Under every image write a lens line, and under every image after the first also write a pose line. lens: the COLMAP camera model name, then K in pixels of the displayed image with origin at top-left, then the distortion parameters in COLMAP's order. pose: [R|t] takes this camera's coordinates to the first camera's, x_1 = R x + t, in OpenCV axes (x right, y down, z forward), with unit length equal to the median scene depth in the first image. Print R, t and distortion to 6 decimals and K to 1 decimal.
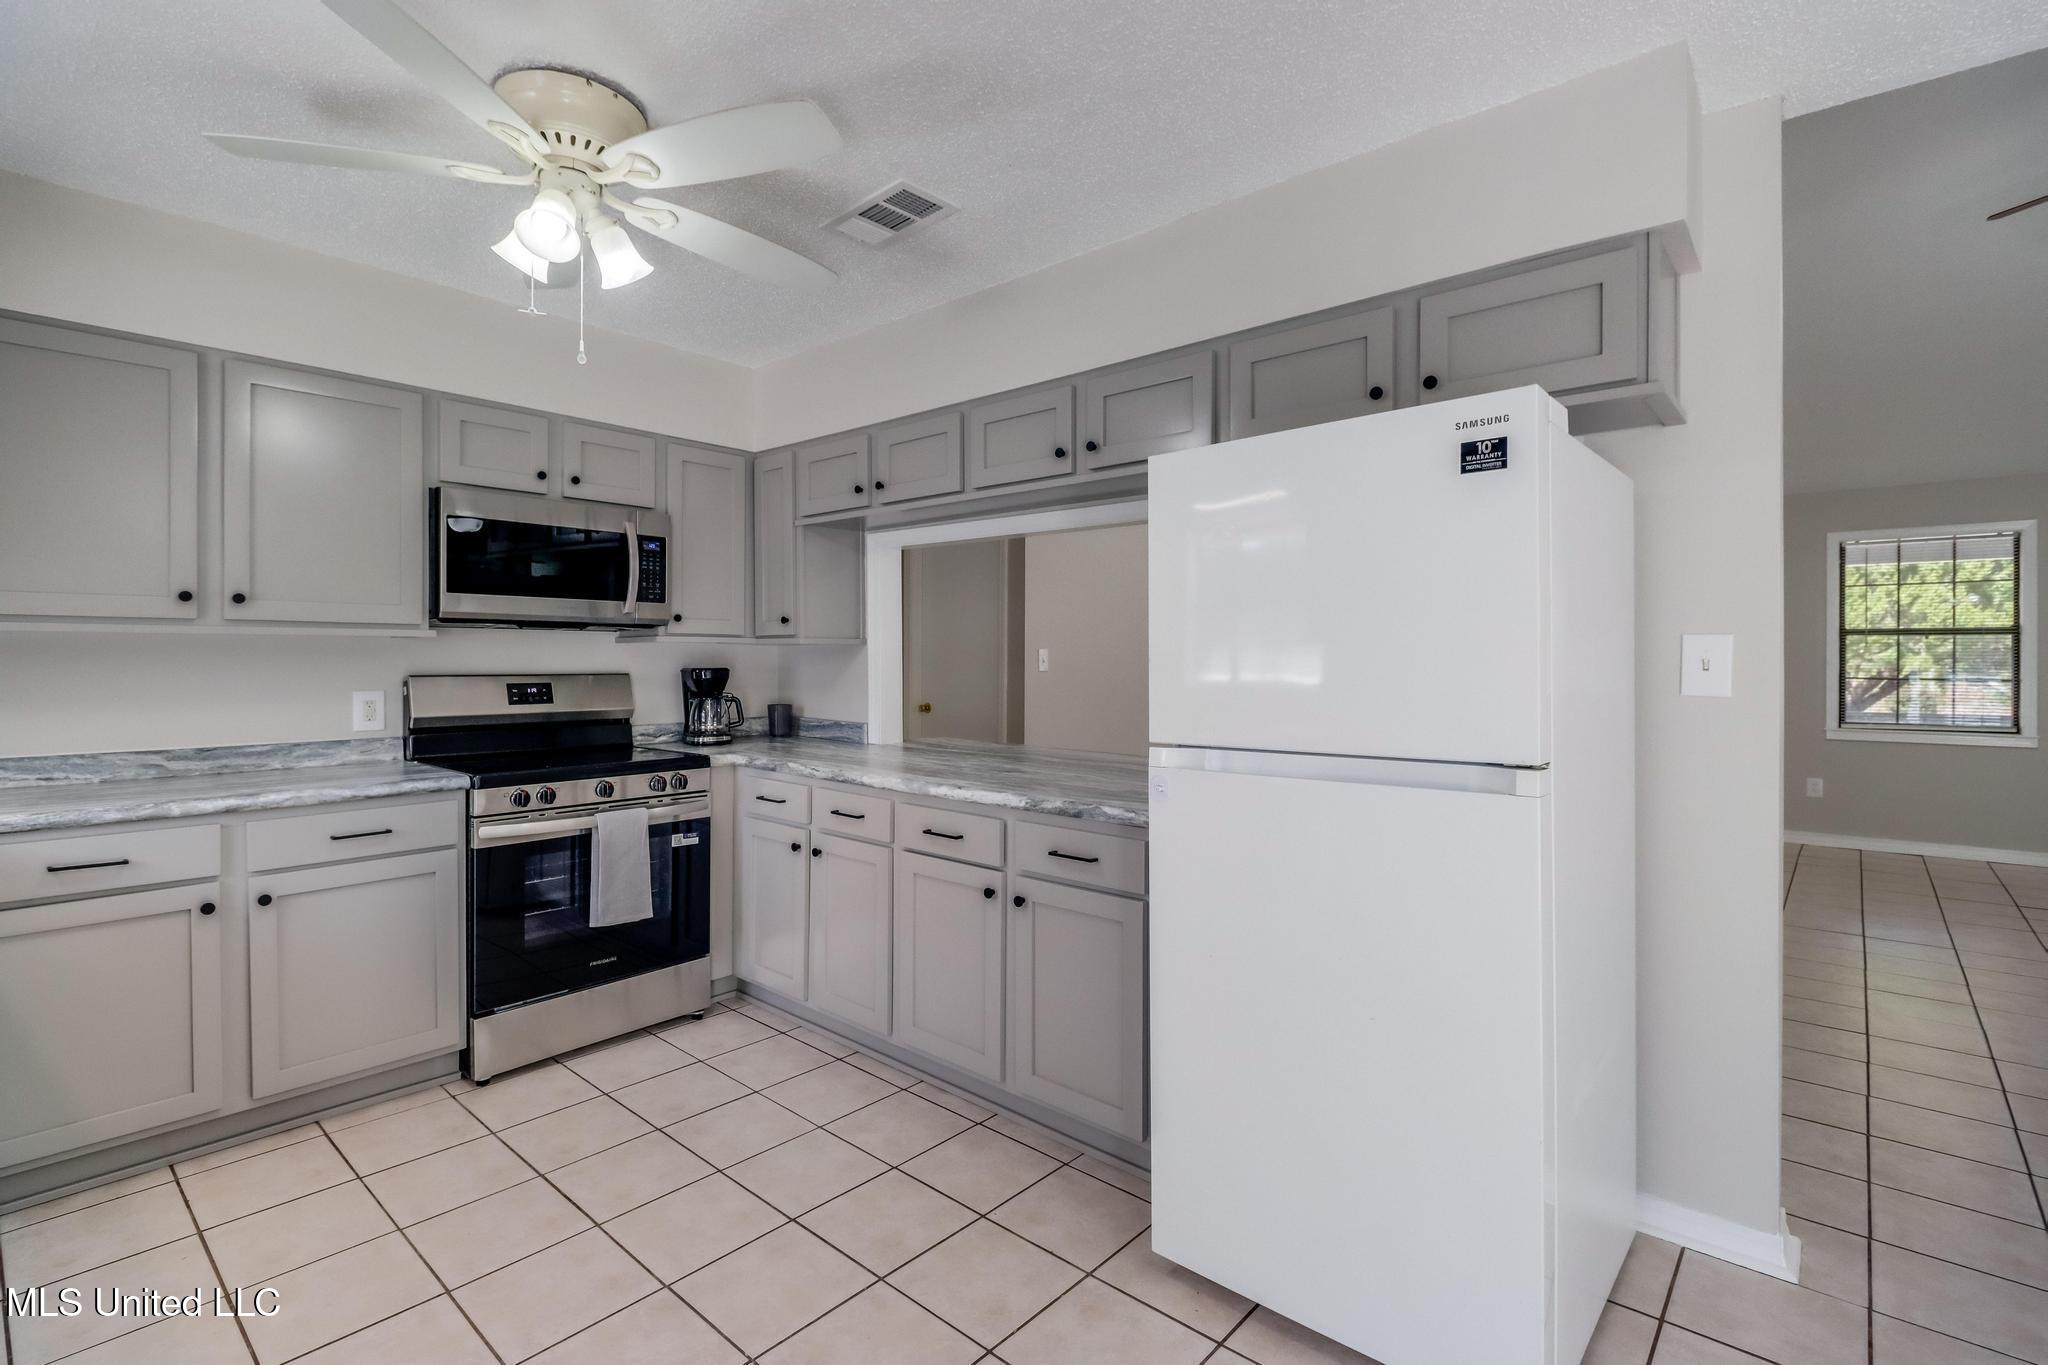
lens RADIAL K [[946.0, 0, 1012.3], [0, 946.0, 652.9], [0, 0, 1]] dist [0.000574, -0.012951]
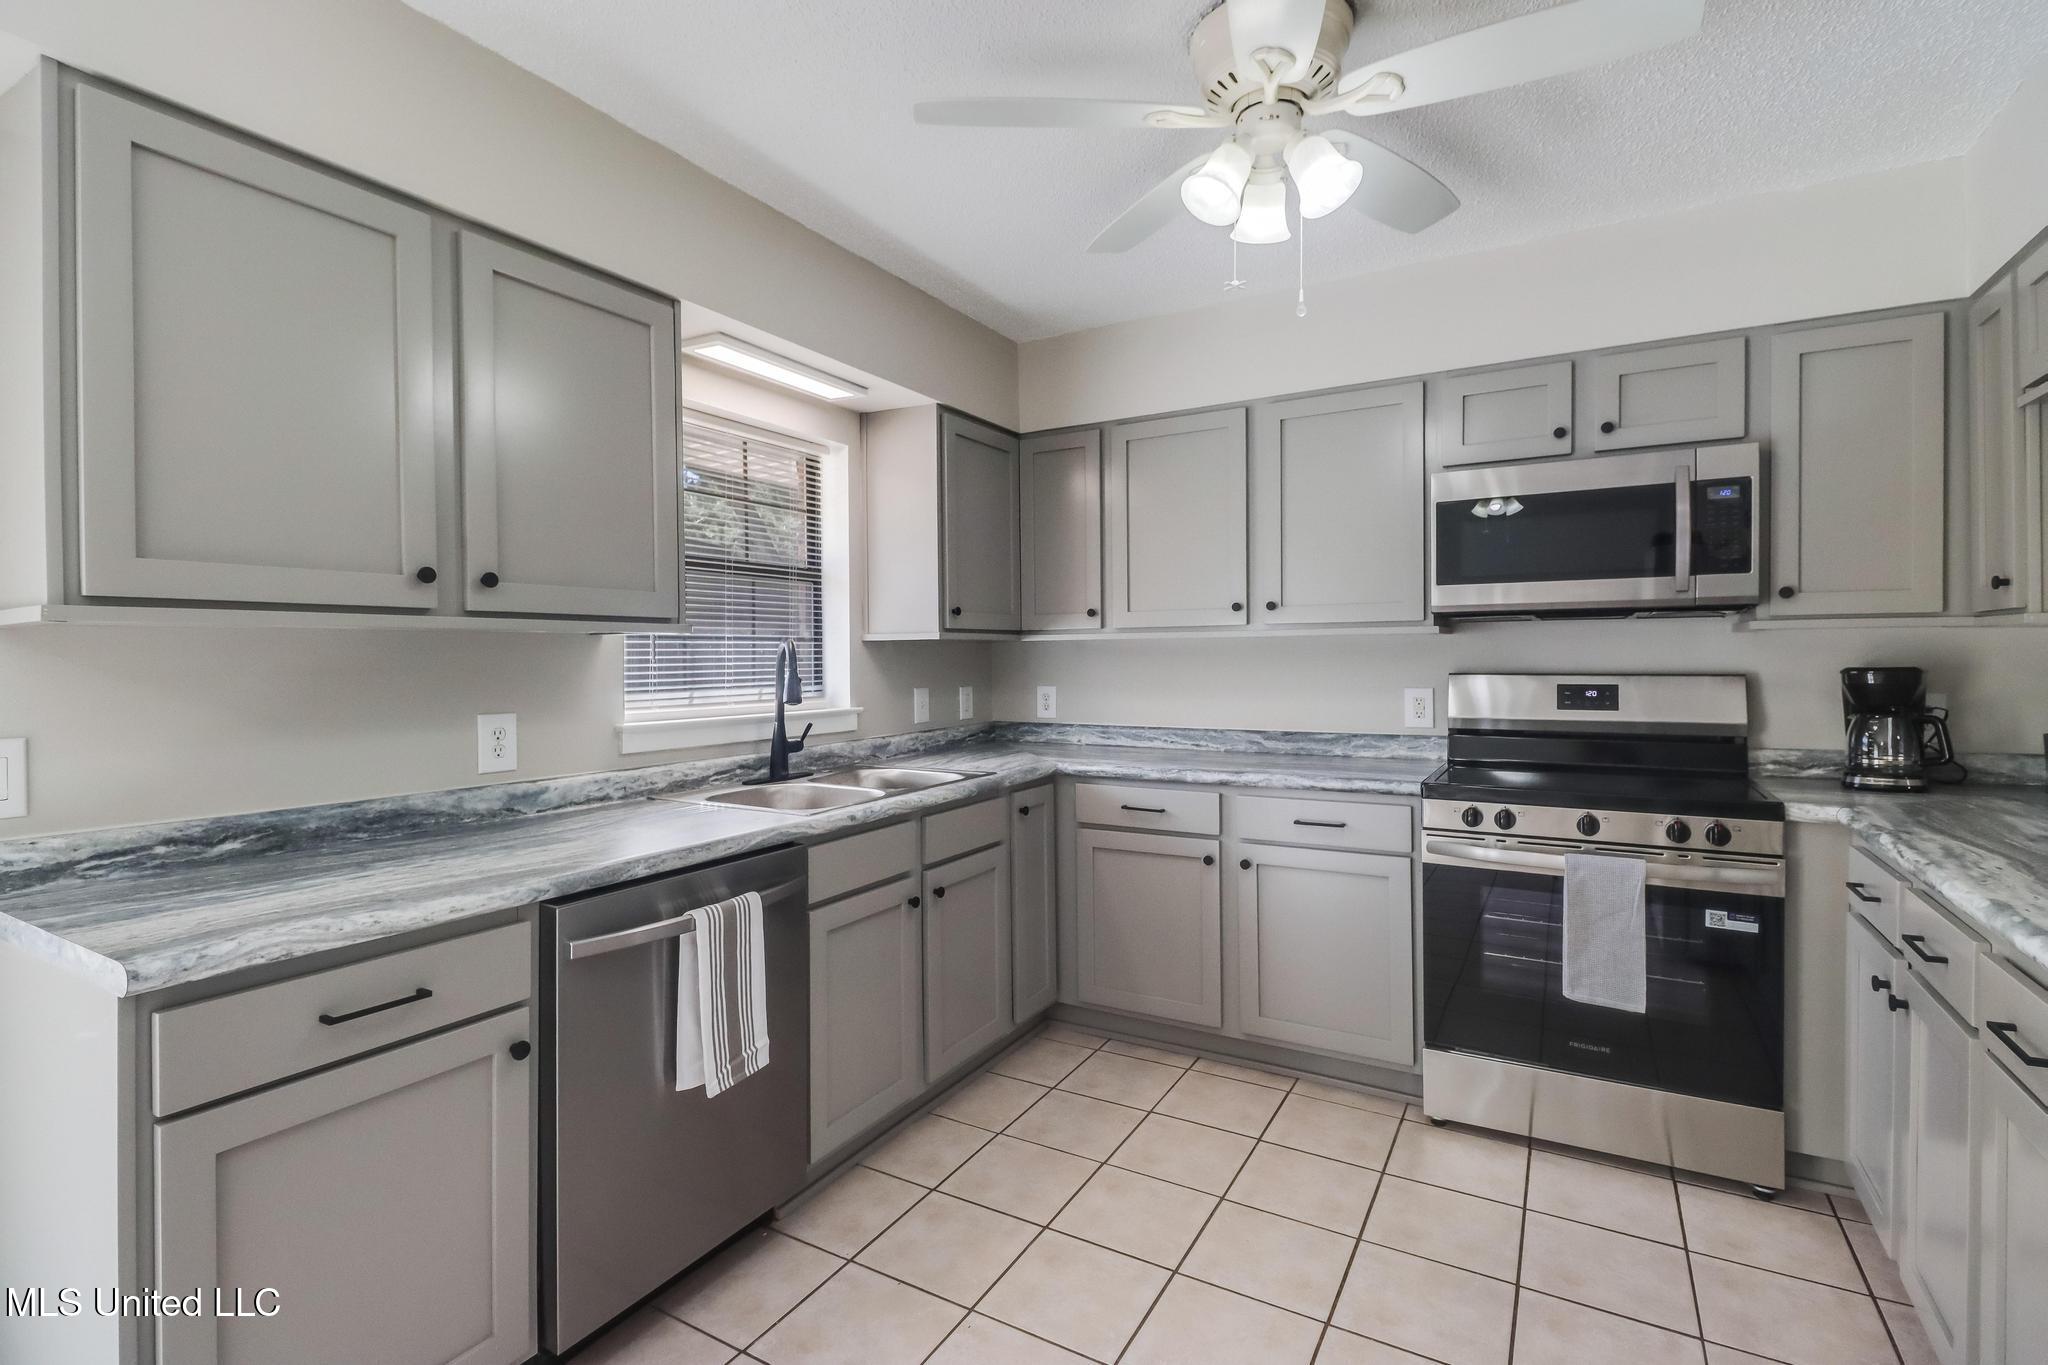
lens RADIAL K [[951.8, 0, 1026.2], [0, 951.8, 656.7], [0, 0, 1]] dist [-0.000720, -0.000813]
pose [[0.177696, -0.004541, -0.984075, 0.252080], [0.012664, 0.999917, -0.002328, 0.003850], [0.984004, -0.012049, 0.177739, 0.415766]]
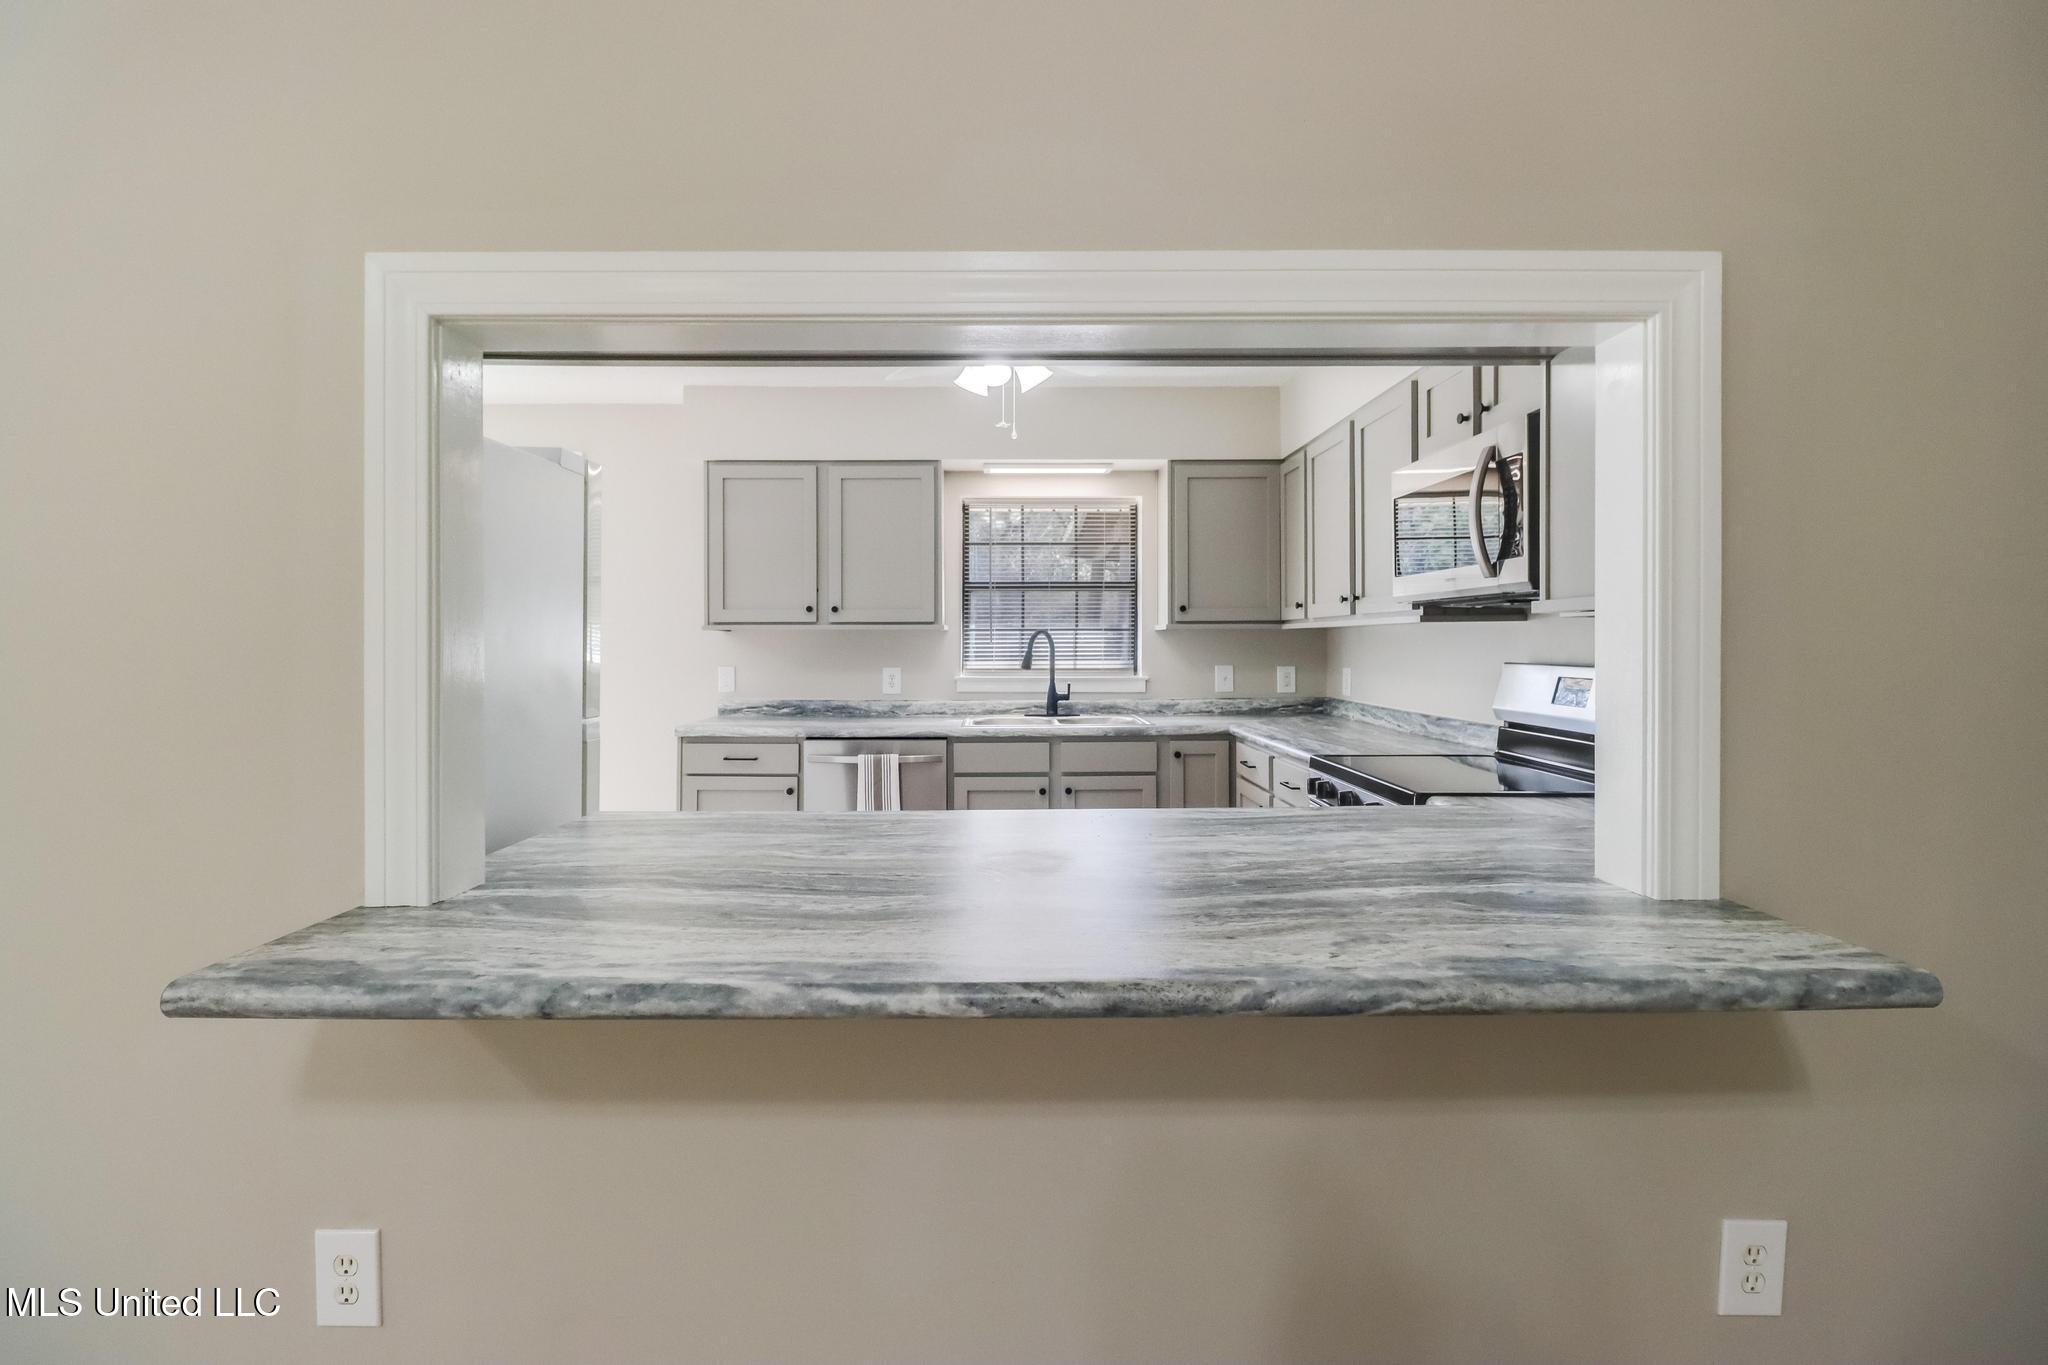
lens RADIAL K [[951.8, 0, 1026.2], [0, 951.8, 656.7], [0, 0, 1]] dist [-0.000720, -0.000813]
pose [[-0.757093, 0.007721, -0.653262, 0.321299], [0.003061, 0.999961, 0.008272, 0.010358], [0.653301, 0.004263, -0.757087, 1.444466]]
